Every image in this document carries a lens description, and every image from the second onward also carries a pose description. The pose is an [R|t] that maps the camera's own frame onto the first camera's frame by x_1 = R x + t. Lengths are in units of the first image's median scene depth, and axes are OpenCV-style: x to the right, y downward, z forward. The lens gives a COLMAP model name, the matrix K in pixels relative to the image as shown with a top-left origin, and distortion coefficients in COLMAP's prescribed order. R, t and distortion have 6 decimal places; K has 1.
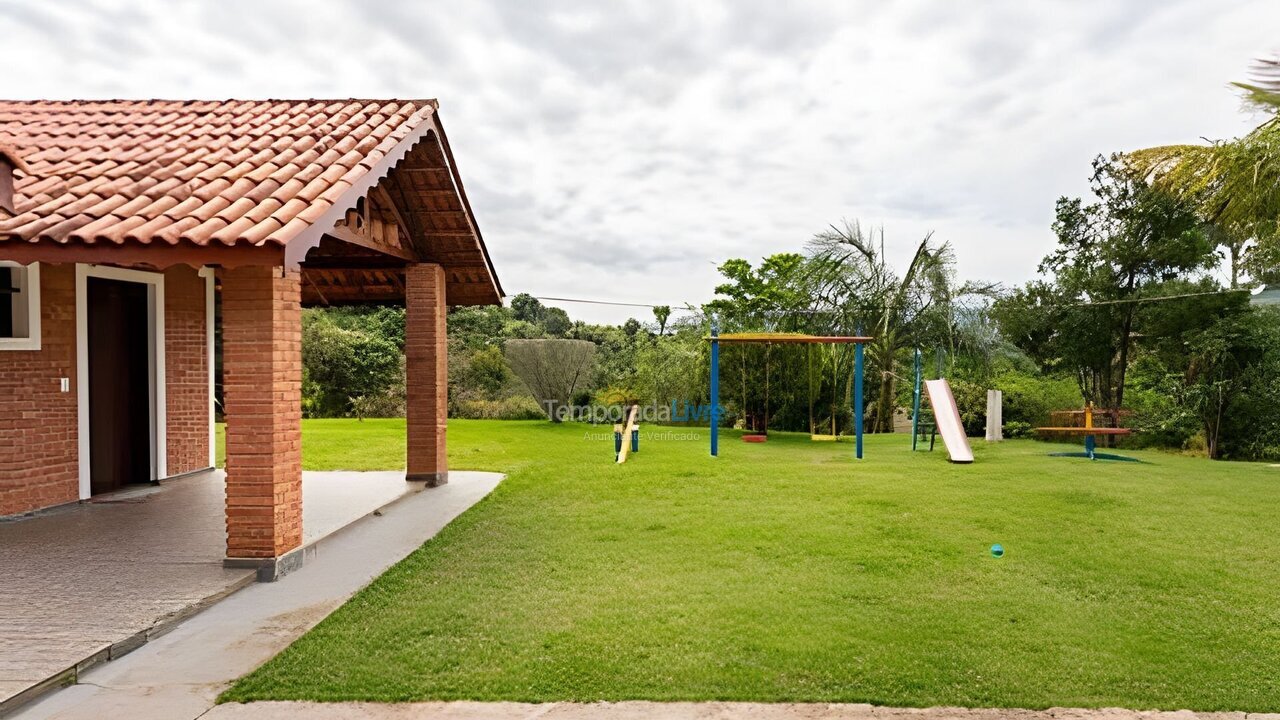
lens RADIAL K [[518.3, 0, 634.4], [0, 518.3, 364.8], [0, 0, 1]] dist [0.021346, -0.000155]
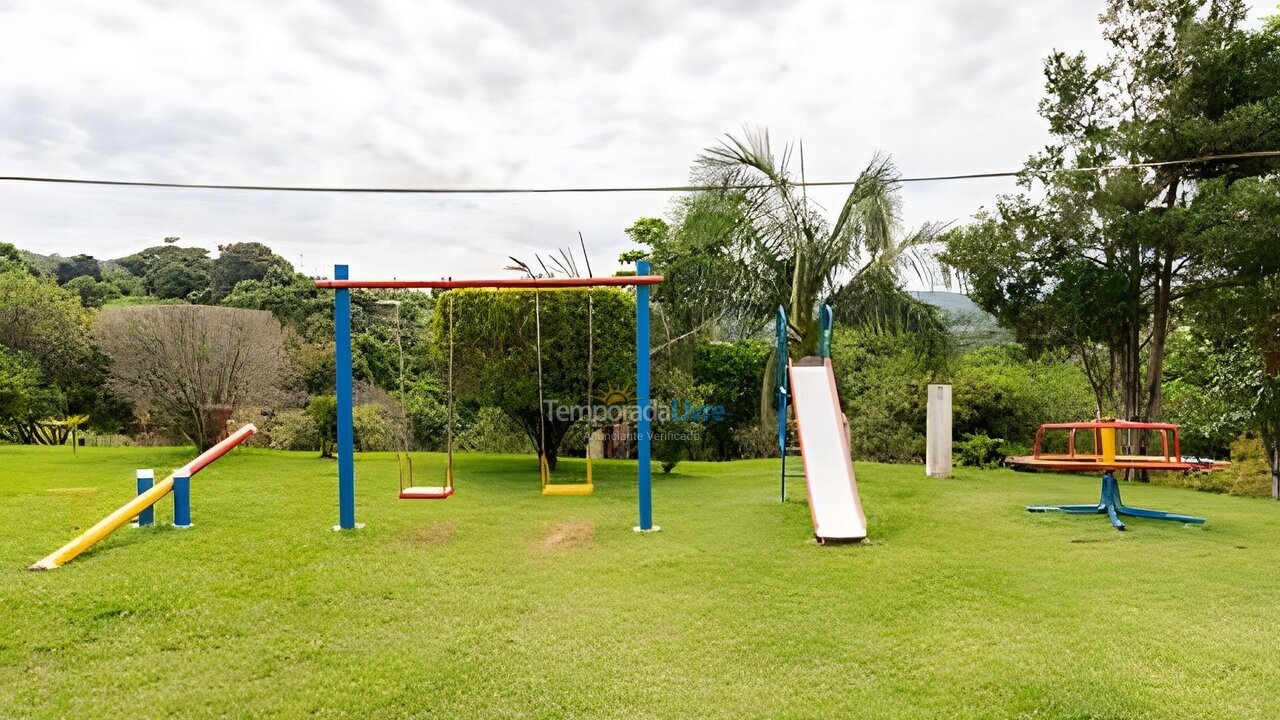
lens RADIAL K [[522.6, 0, 641.3], [0, 522.6, 353.6], [0, 0, 1]] dist [0.013945, 0.000539]
pose [[0.999909, -0.008369, 0.010580, 0.319813], [0.008533, 0.999842, -0.015616, 0.023324], [-0.010447, 0.015705, 0.999822, 0.391826]]
